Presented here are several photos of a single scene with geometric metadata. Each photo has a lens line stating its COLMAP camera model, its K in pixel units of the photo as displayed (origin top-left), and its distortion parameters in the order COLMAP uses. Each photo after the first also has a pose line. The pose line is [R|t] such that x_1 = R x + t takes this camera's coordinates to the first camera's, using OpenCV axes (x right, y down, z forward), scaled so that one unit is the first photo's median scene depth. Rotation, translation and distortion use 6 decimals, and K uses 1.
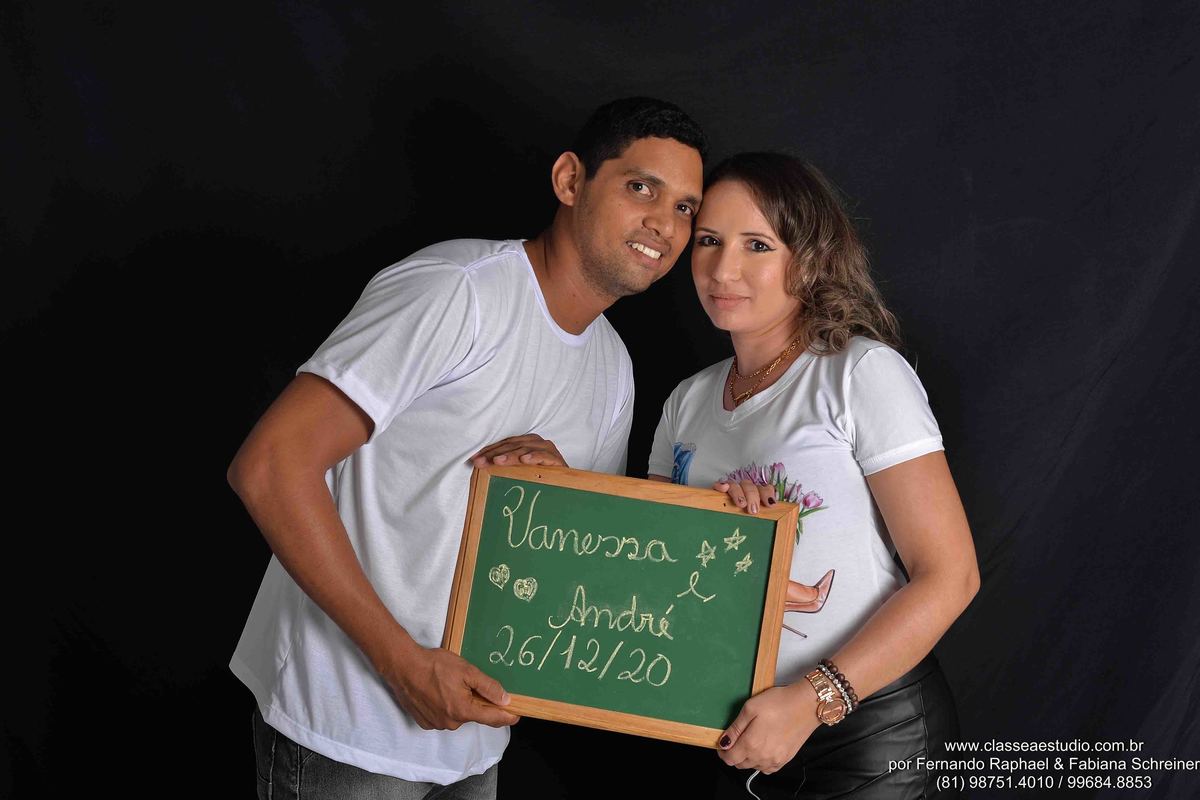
lens RADIAL K [[1784.6, 0, 600.0], [0, 1784.6, 400.0], [0, 0, 1]] dist [-0.011244, -0.007025]
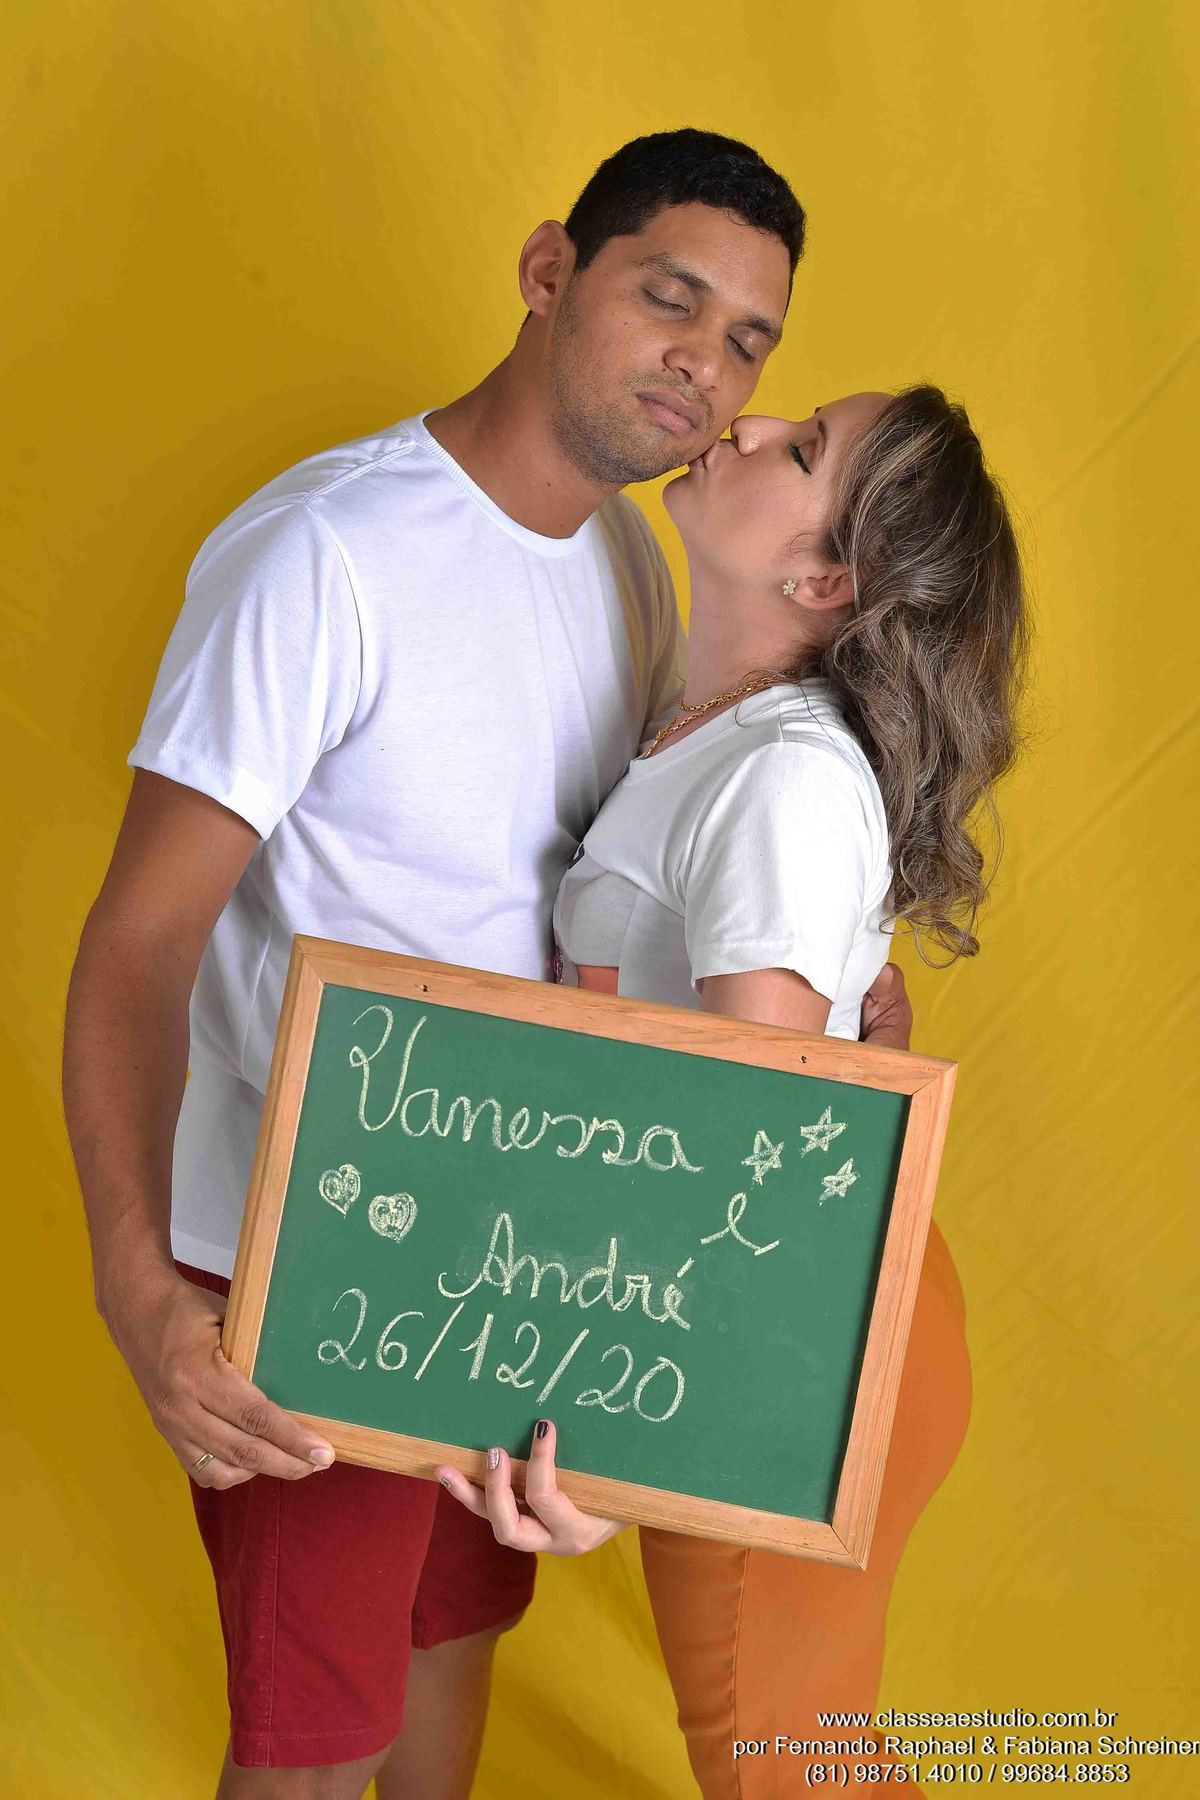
lens RADIAL K [[2676.9, 0, 600.0], [0, 2676.9, 900.0], [0, 0, 1]] dist [-0.011244, -0.007025]
pose [[0.999758, 0.021858, 0.002305, 0.011747], [-0.021976, 0.992237, 0.122408, -0.072067], [0.000388, -0.122429, 0.992477, 0.281599]]
